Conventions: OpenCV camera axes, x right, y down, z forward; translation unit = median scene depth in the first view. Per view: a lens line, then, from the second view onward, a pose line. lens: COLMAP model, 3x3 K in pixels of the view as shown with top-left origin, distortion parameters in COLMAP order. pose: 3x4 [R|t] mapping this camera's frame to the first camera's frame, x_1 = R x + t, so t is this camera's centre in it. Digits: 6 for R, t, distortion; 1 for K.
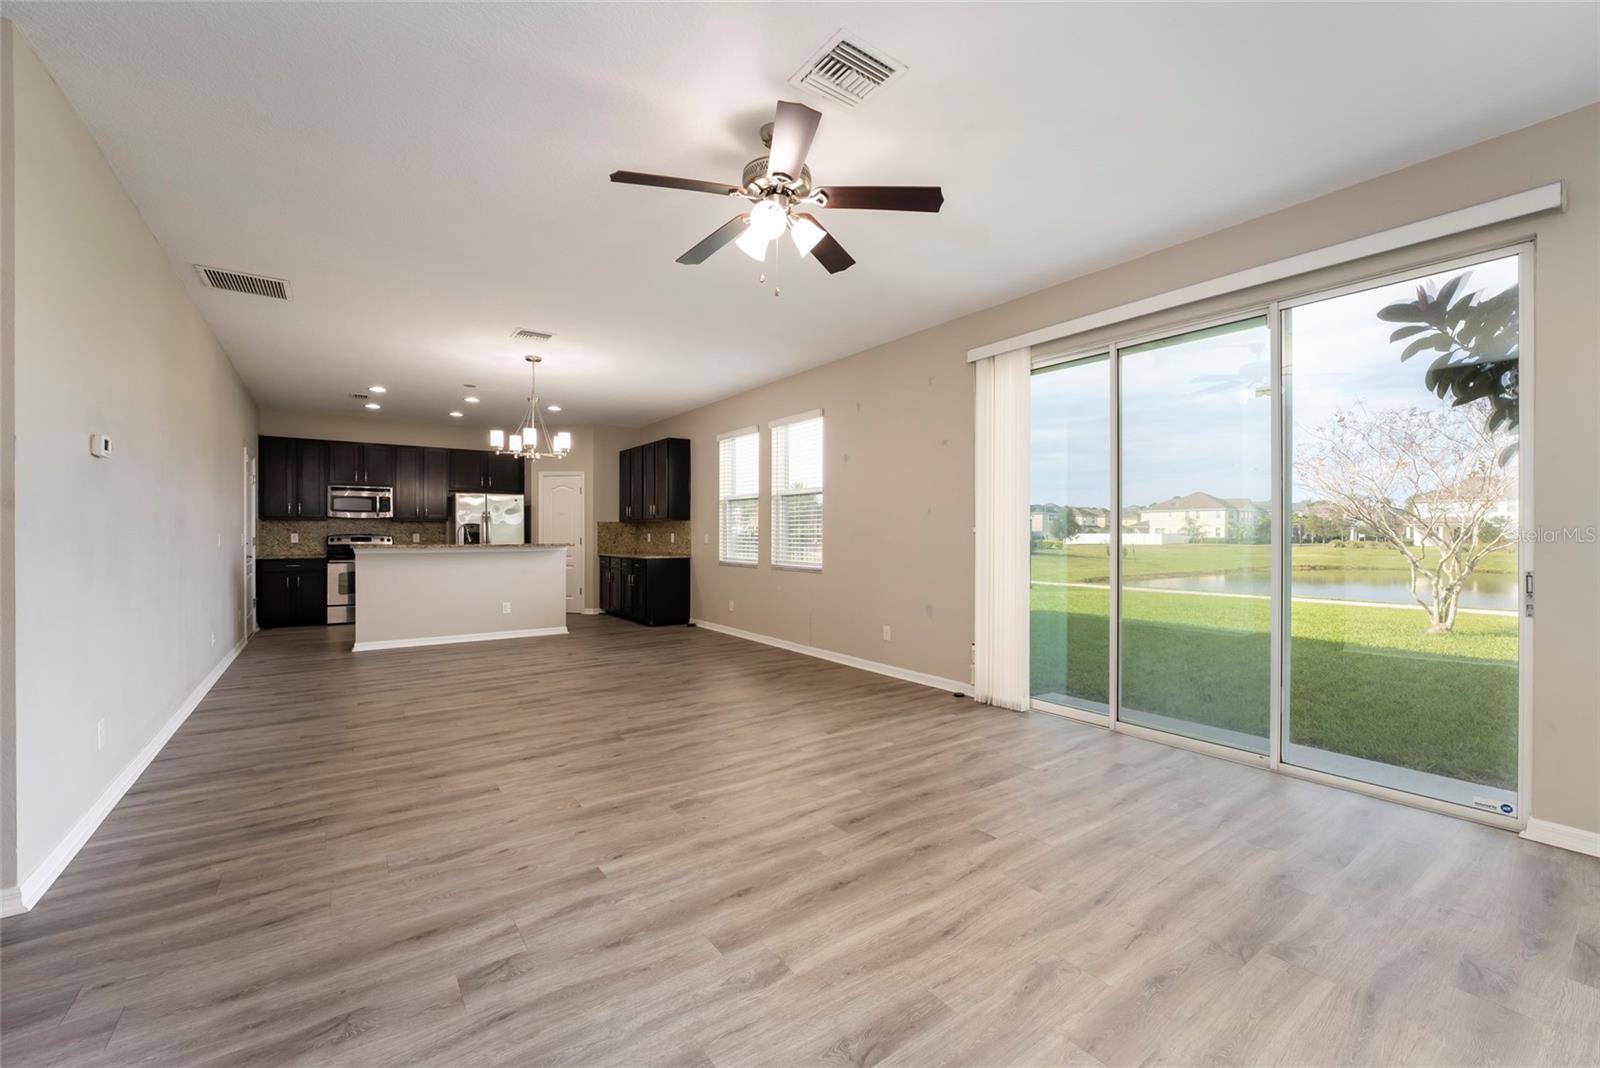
lens RADIAL K [[658.9, 0, 783.6], [0, 658.9, 535.4], [0, 0, 1]] dist [-0.020219, 0.004454]
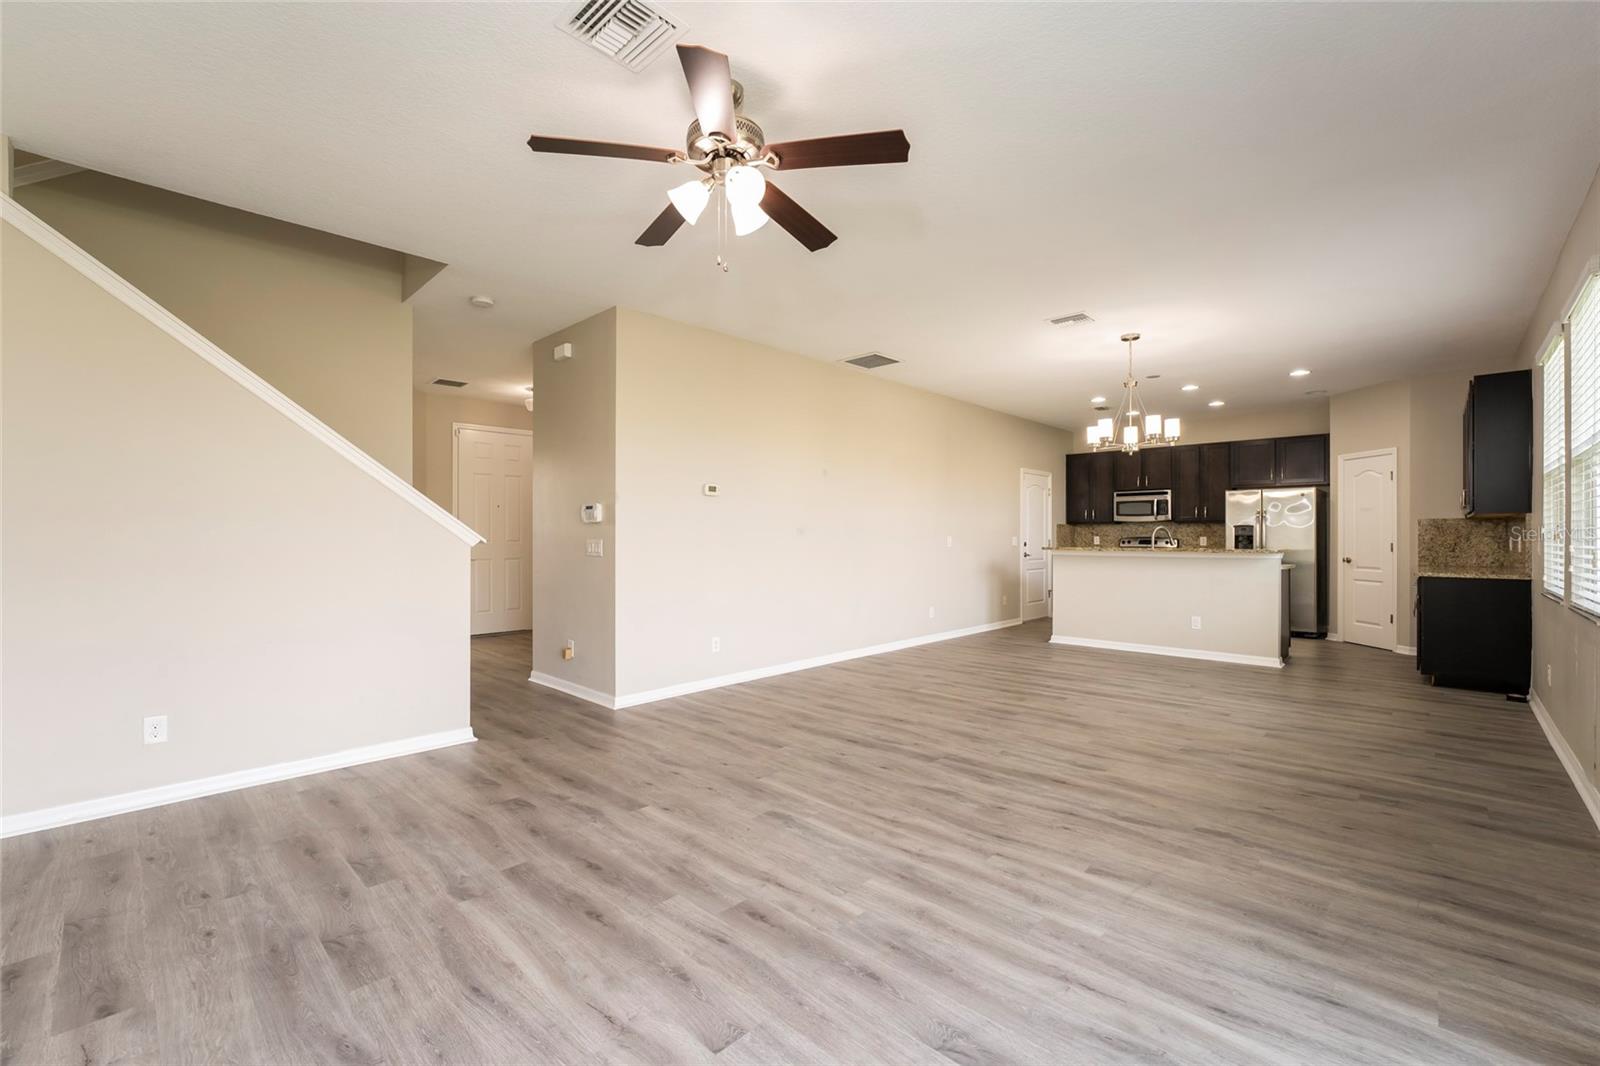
lens RADIAL K [[658.9, 0, 812.2], [0, 658.9, 537.7], [0, 0, 1]] dist [-0.020219, 0.004454]
pose [[0.206301, 0.002728, -0.978485, 0.637995], [-0.003494, 0.999992, 0.002051, -0.003063], [0.978482, 0.002996, 0.206309, 0.670447]]
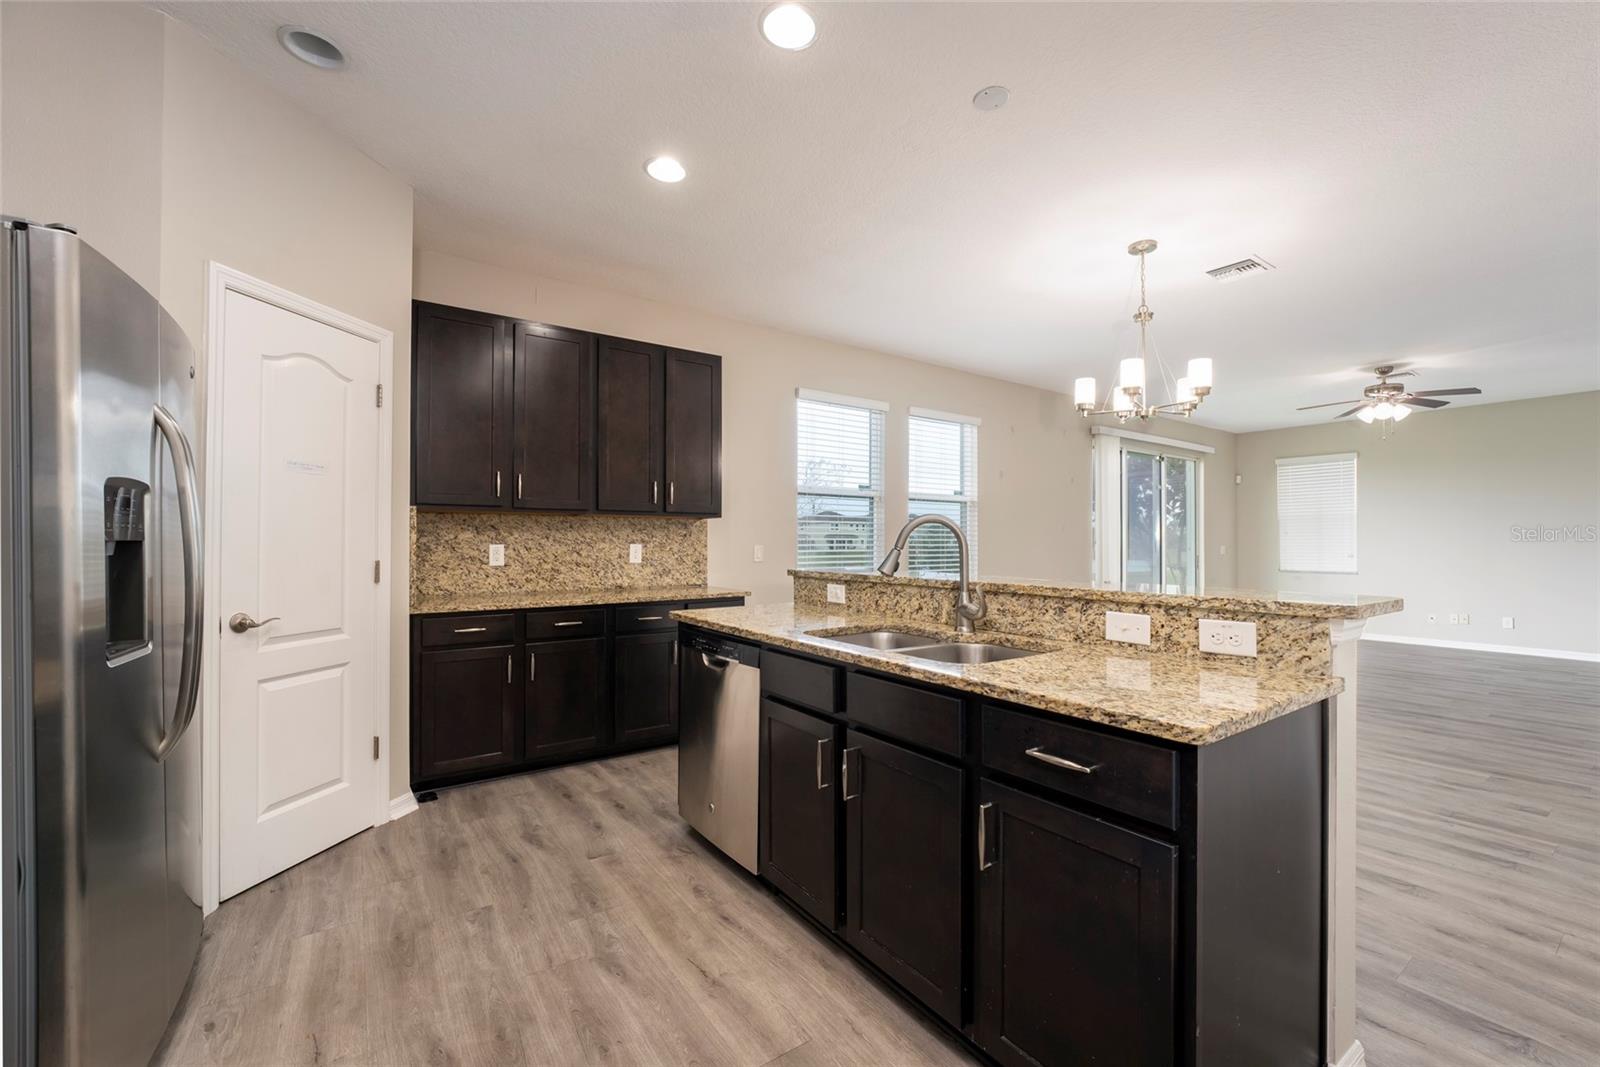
lens RADIAL K [[658.9, 0, 818.3], [0, 658.9, 536.9], [0, 0, 1]] dist [-0.020219, 0.004454]
pose [[-0.023093, 0.007677, 0.999704, -1.577170], [0.000106, 0.999971, -0.007677, -0.011430], [-0.999733, -0.000071, -0.023093, 2.155793]]
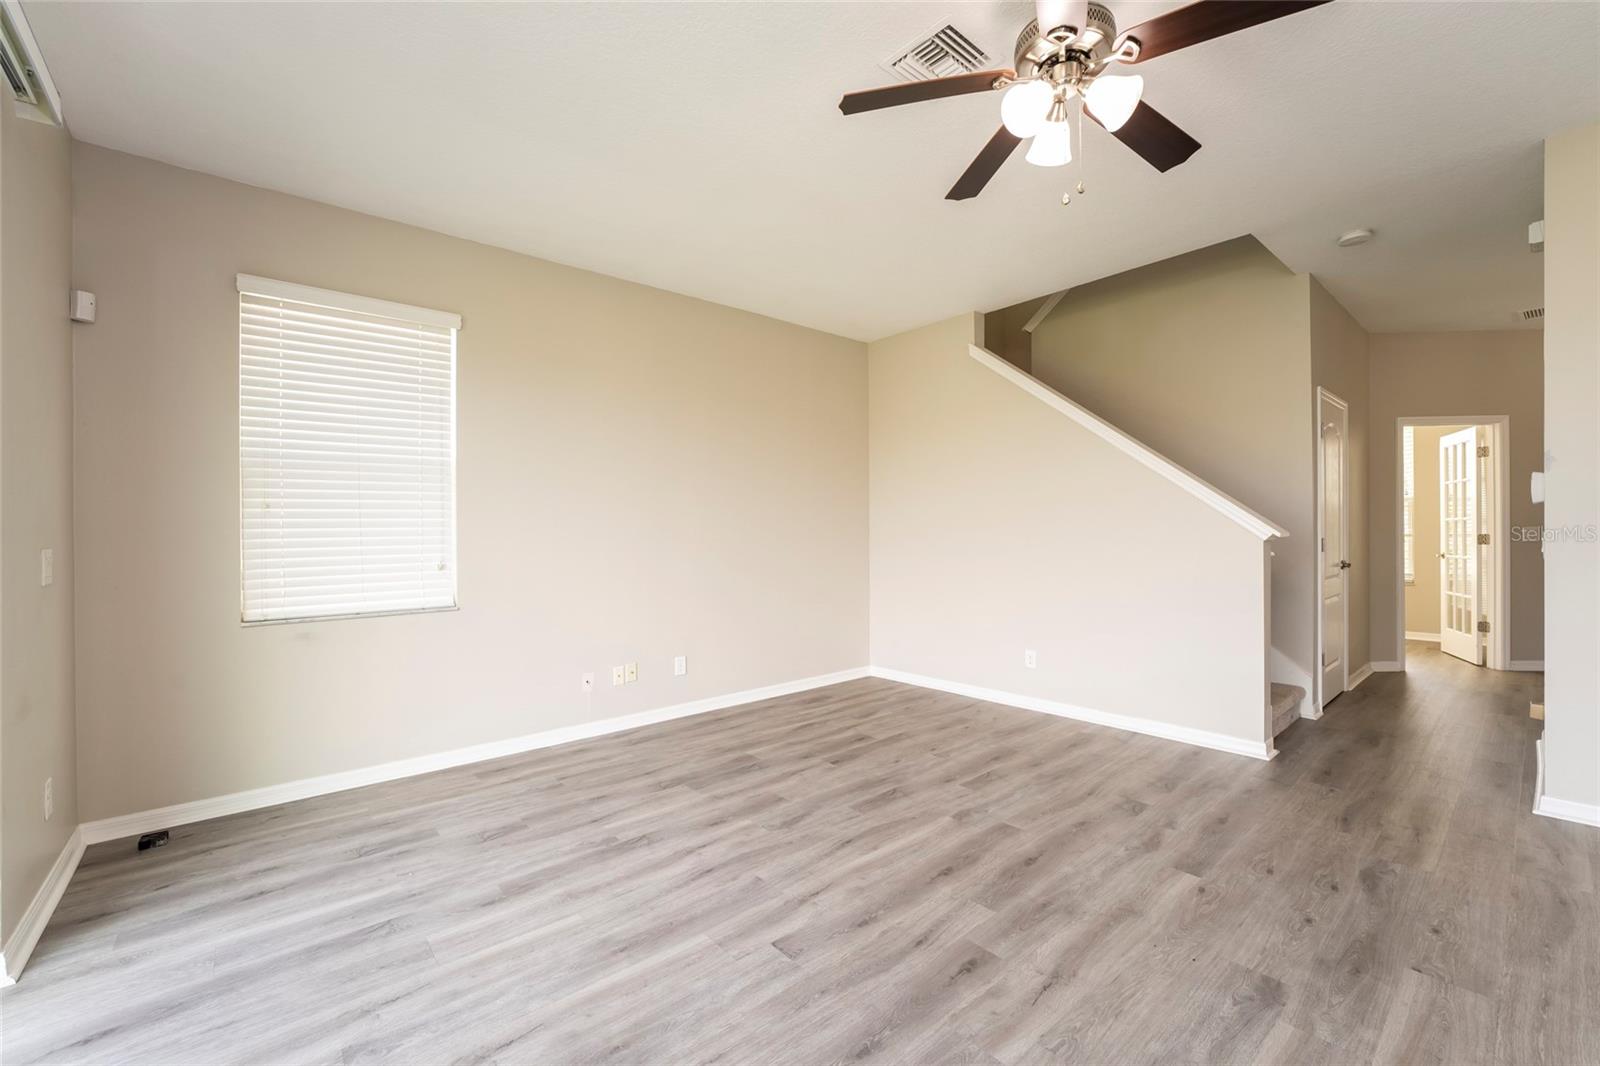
lens RADIAL K [[658.9, 0, 785.5], [0, 658.9, 533.9], [0, 0, 1]] dist [-0.020219, 0.004454]
pose [[-0.995507, 0.011768, -0.093957, 0.259726], [0.011472, 0.999927, 0.003686, -0.004793], [0.093994, 0.002592, -0.995569, 1.213244]]
